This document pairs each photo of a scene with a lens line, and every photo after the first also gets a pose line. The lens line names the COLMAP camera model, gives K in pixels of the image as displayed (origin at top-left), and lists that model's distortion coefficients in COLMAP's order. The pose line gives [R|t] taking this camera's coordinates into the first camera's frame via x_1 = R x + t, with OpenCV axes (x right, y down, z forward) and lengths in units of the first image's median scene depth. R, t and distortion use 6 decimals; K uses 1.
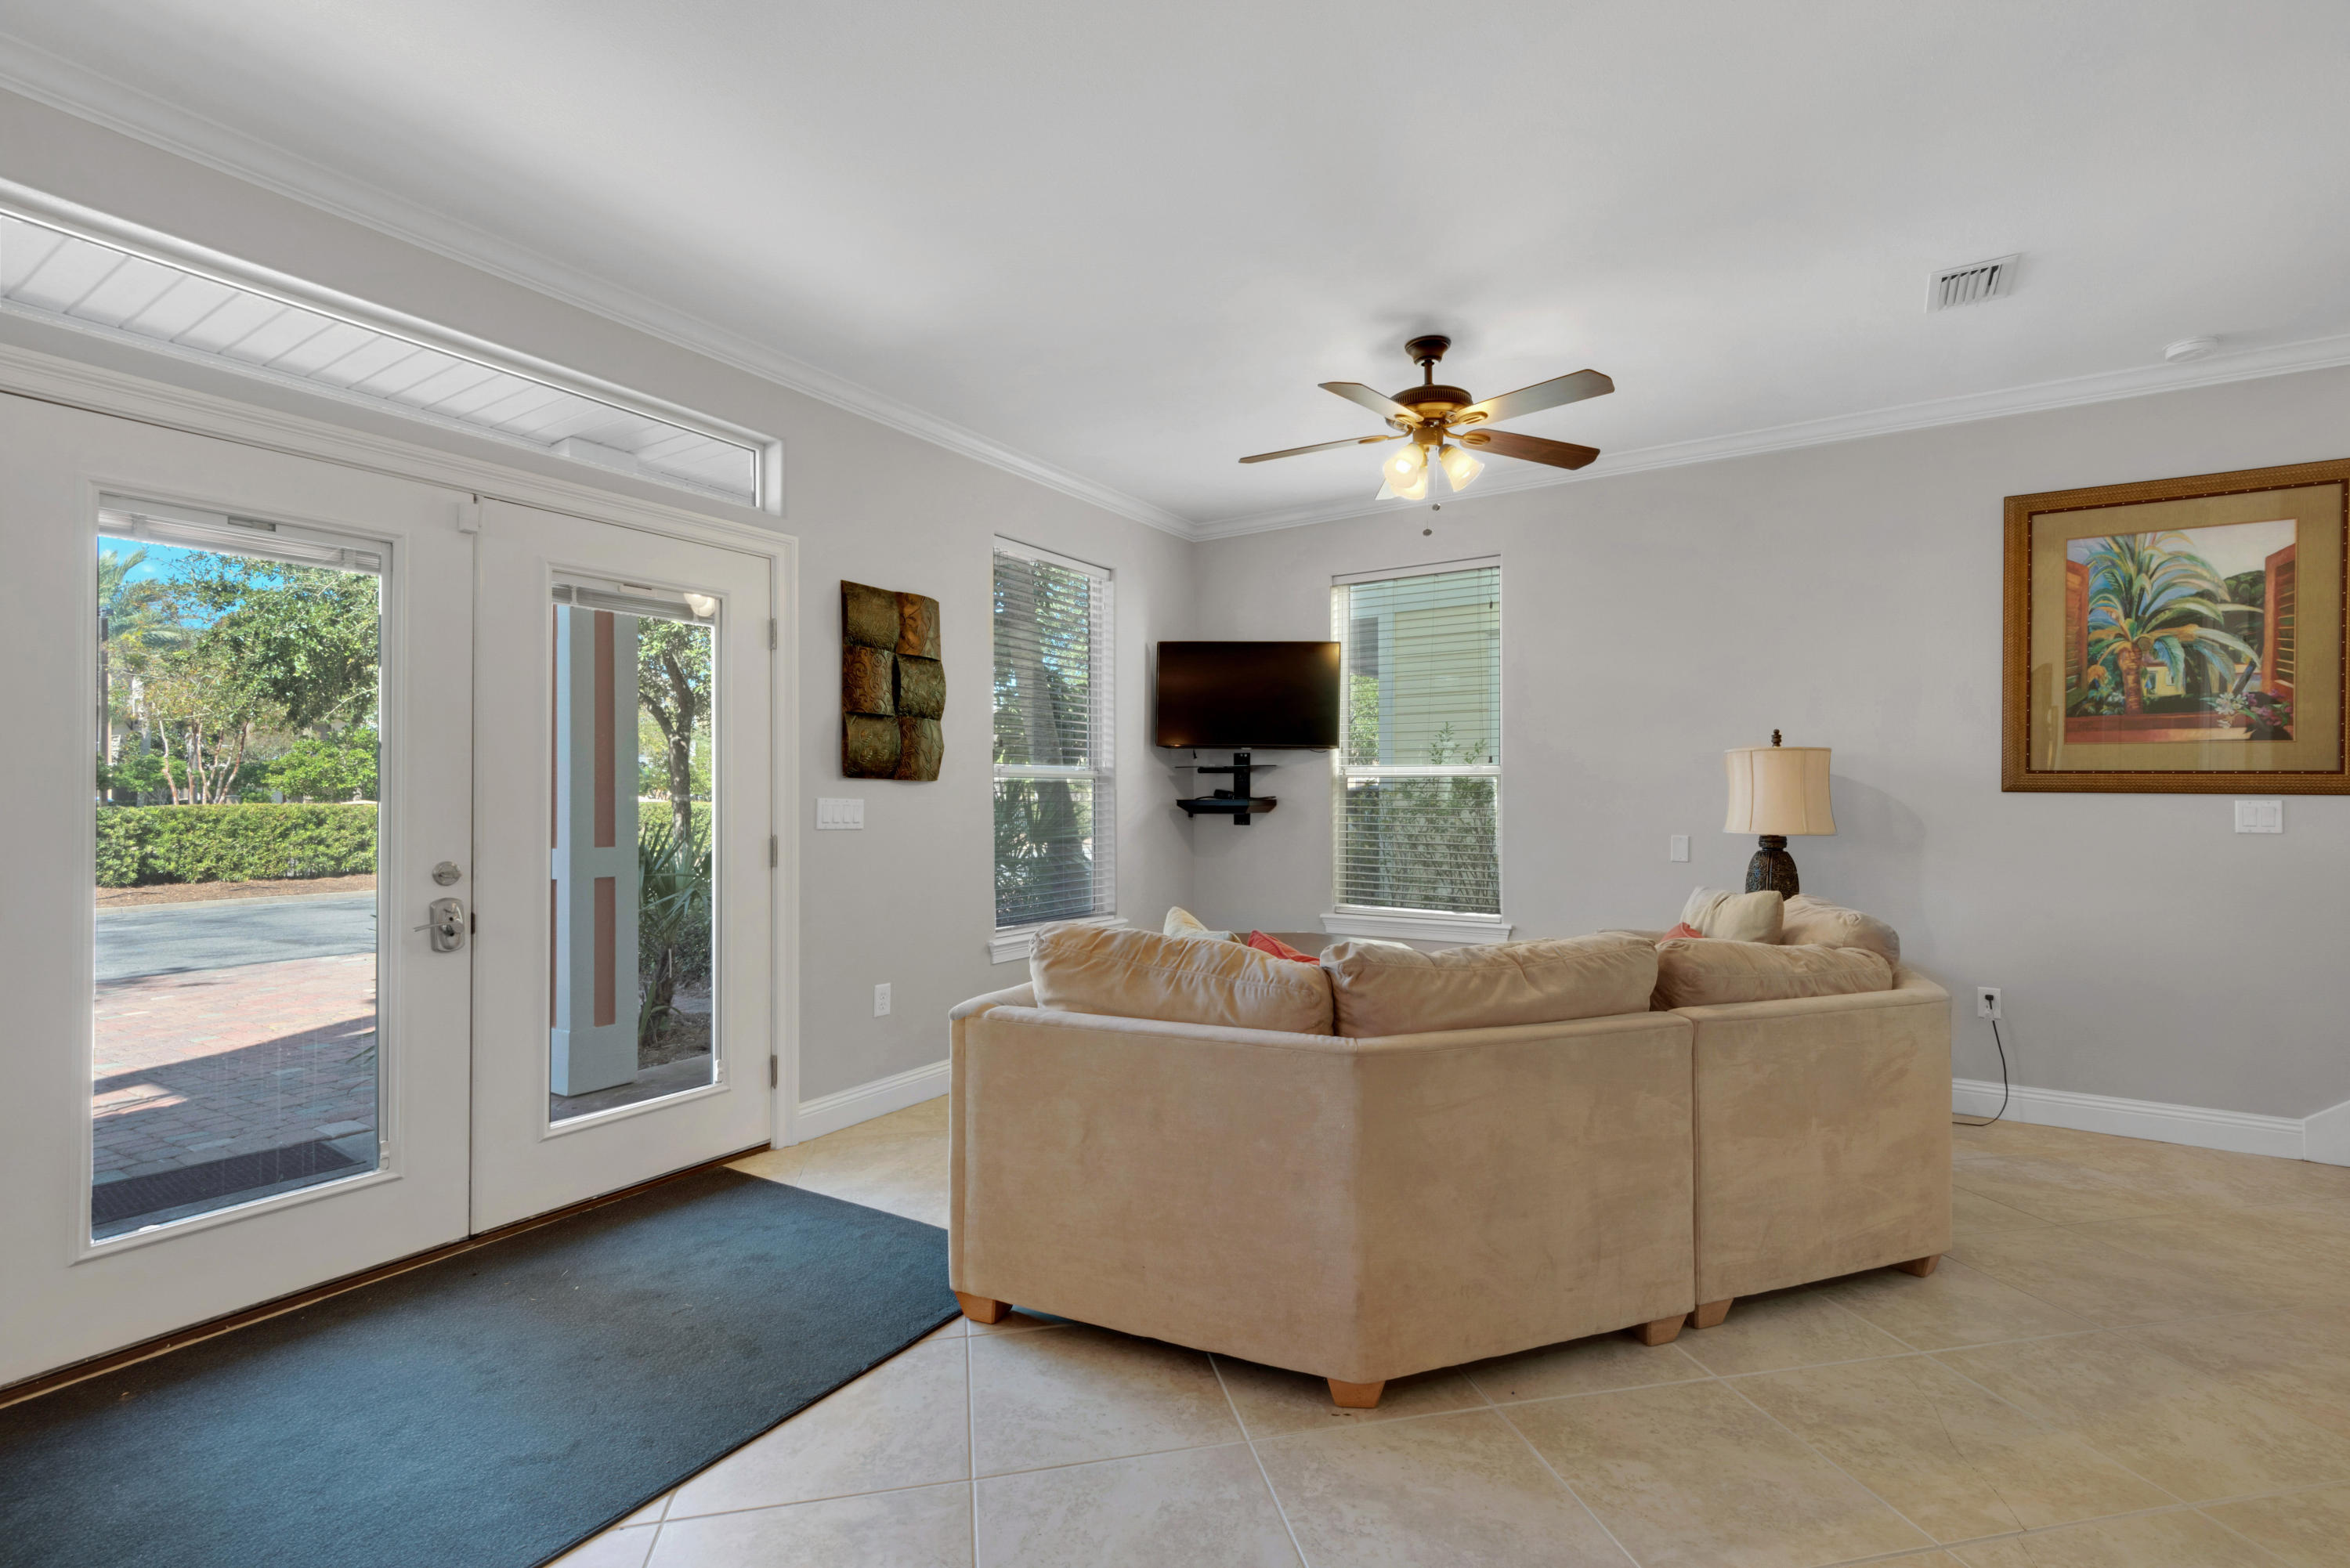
lens RADIAL K [[1056.6, 0, 1199.3], [0, 1056.6, 792.4], [0, 0, 1]] dist [0.012209, -0.003992]
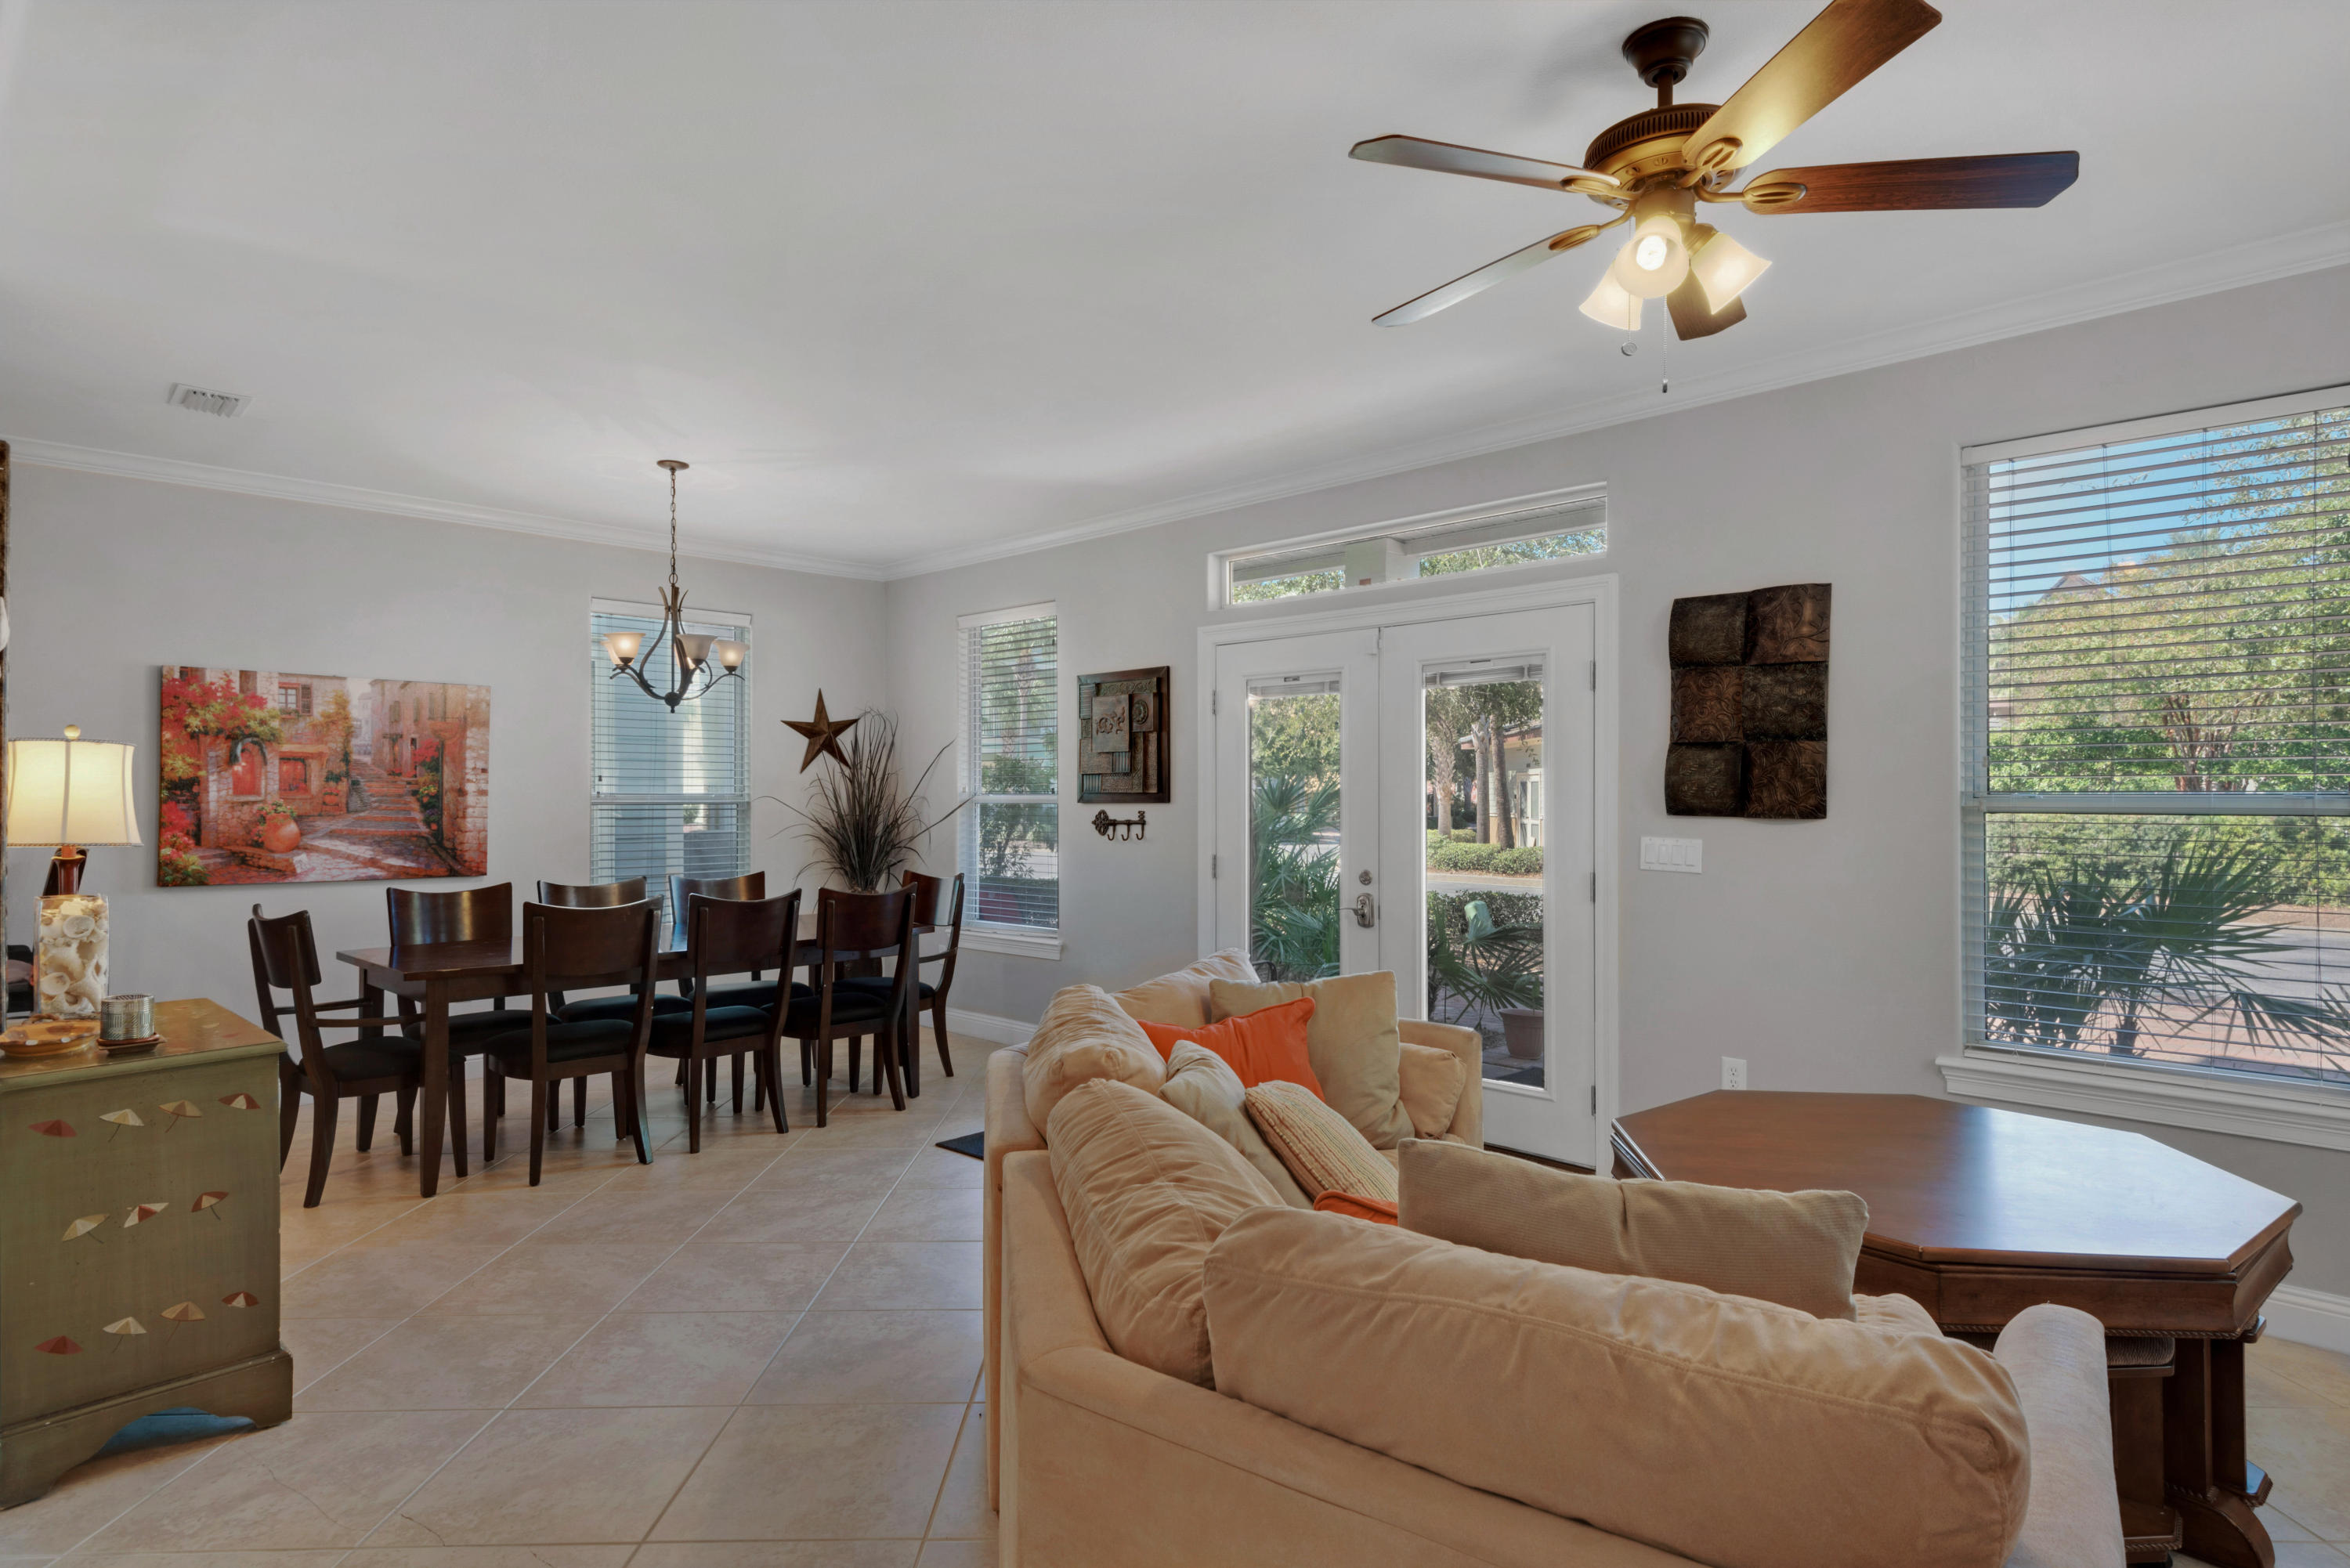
lens RADIAL K [[1205.3, 0, 1181.5], [0, 1205.3, 788.4], [0, 0, 1]] dist [0.025968, -0.010752]
pose [[-0.184532, -0.007969, -0.982794, 0.792022], [0.000874, 0.999965, -0.008272, -0.029818], [0.982826, -0.002385, -0.184518, 0.793413]]
